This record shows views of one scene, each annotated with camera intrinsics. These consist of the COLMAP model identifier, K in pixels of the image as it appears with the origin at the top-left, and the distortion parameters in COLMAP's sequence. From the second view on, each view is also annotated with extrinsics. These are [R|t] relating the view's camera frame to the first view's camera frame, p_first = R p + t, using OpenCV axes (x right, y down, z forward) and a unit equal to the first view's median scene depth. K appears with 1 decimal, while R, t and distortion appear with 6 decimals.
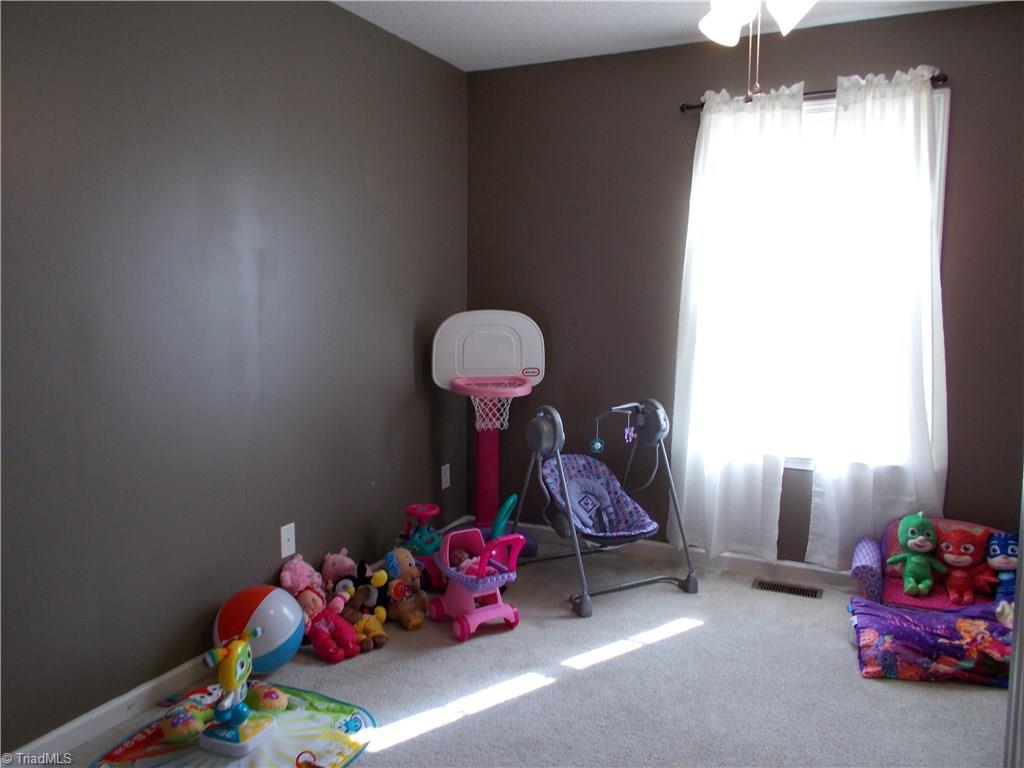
lens RADIAL K [[786.5, 0, 512.0], [0, 786.5, 384.0], [0, 0, 1]] dist [-0.007942, -0.000882]
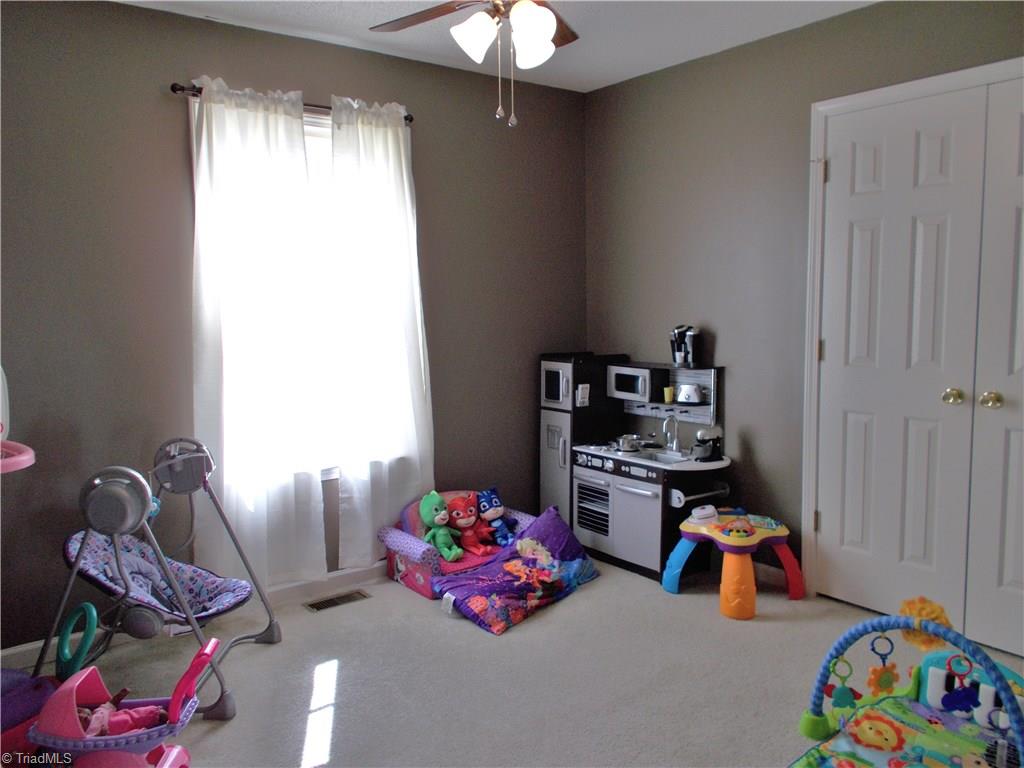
lens RADIAL K [[786.5, 0, 512.0], [0, 786.5, 384.0], [0, 0, 1]] dist [-0.007942, -0.000882]
pose [[0.441526, -0.106408, 0.890916, -0.444079], [0.113098, 0.991623, 0.062387, -0.053480], [-0.890092, 0.073216, 0.449862, 0.357167]]
